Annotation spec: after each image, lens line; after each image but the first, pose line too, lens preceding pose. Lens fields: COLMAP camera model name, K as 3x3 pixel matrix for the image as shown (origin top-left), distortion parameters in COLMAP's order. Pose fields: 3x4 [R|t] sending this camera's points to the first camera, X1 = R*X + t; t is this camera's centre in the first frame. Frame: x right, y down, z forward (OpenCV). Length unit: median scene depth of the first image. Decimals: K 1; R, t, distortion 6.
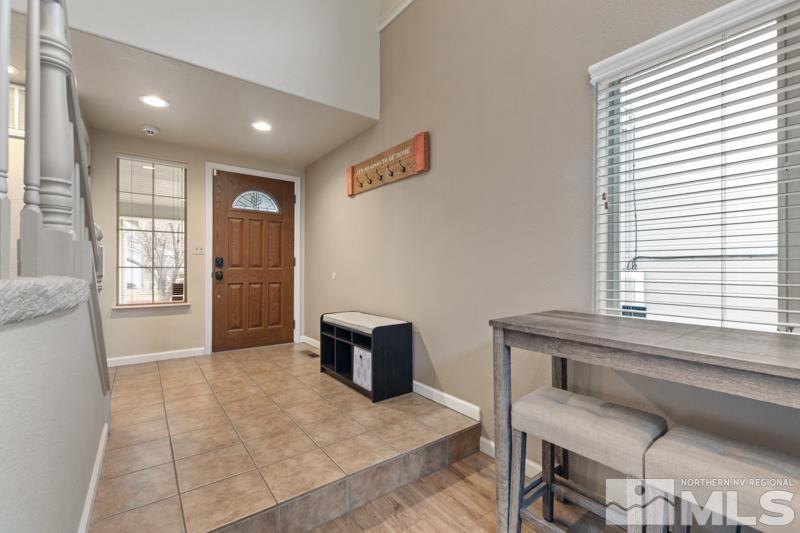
lens RADIAL K [[346.2, 0, 402.8], [0, 346.2, 268.9], [0, 0, 1]] dist [0.000058, -0.001100]
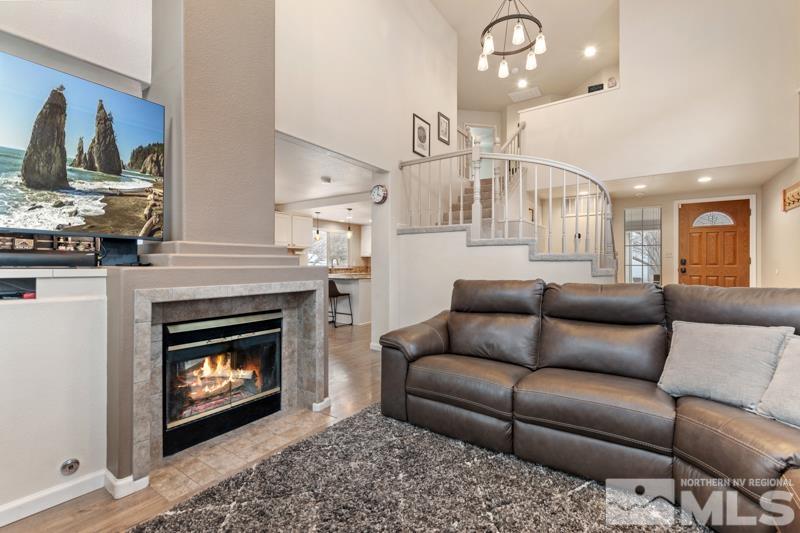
lens RADIAL K [[346.2, 0, 400.8], [0, 346.2, 263.3], [0, 0, 1]] dist [0.000058, -0.001100]
pose [[0.300376, -0.008537, -0.953783, 0.574302], [-0.000804, 0.999957, -0.009203, 0.002433], [0.953821, 0.003531, 0.300356, -0.687426]]
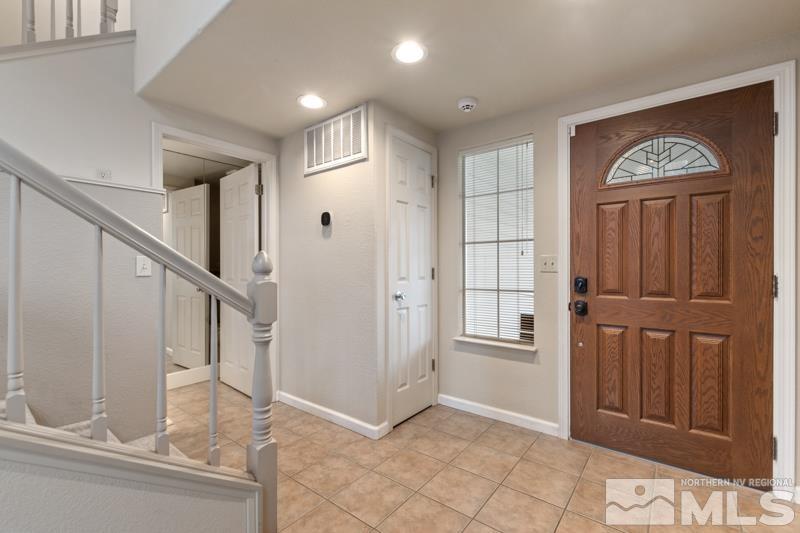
lens RADIAL K [[346.2, 0, 398.2], [0, 346.2, 270.9], [0, 0, 1]] dist [0.000058, -0.001100]
pose [[0.261019, -0.002495, -0.965331, -0.055372], [0.002198, 0.999996, -0.001990, -0.040961], [0.965331, -0.001602, 0.261023, 0.541595]]
